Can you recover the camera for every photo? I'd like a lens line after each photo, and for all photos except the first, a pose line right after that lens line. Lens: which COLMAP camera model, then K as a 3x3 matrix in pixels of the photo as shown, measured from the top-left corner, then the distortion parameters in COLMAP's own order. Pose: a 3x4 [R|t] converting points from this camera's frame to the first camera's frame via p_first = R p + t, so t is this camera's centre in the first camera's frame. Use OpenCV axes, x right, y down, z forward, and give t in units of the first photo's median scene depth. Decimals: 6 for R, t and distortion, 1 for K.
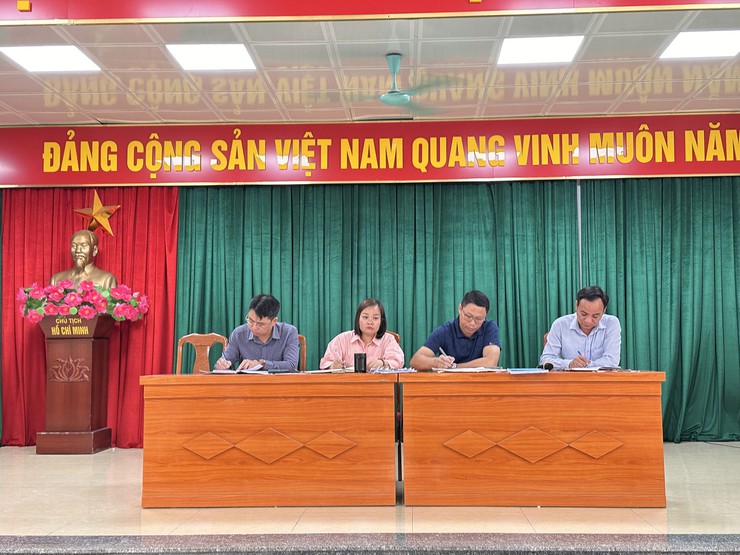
lens RADIAL K [[922.5, 0, 370.0], [0, 922.5, 277.5], [0, 0, 1]] dist [0.151962, -0.000700]
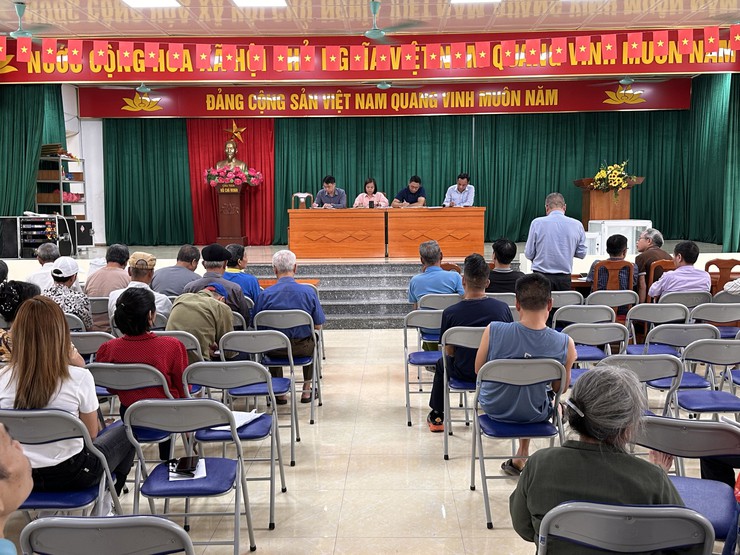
lens RADIAL K [[781.1, 0, 370.0], [0, 781.1, 277.5], [0, 0, 1]] dist [0.116287, -0.001670]
pose [[0.999753, -0.003112, 0.022026, -0.039019], [-0.000732, 0.985025, 0.172411, -0.051810], [-0.022233, -0.172384, 0.984779, -0.737502]]
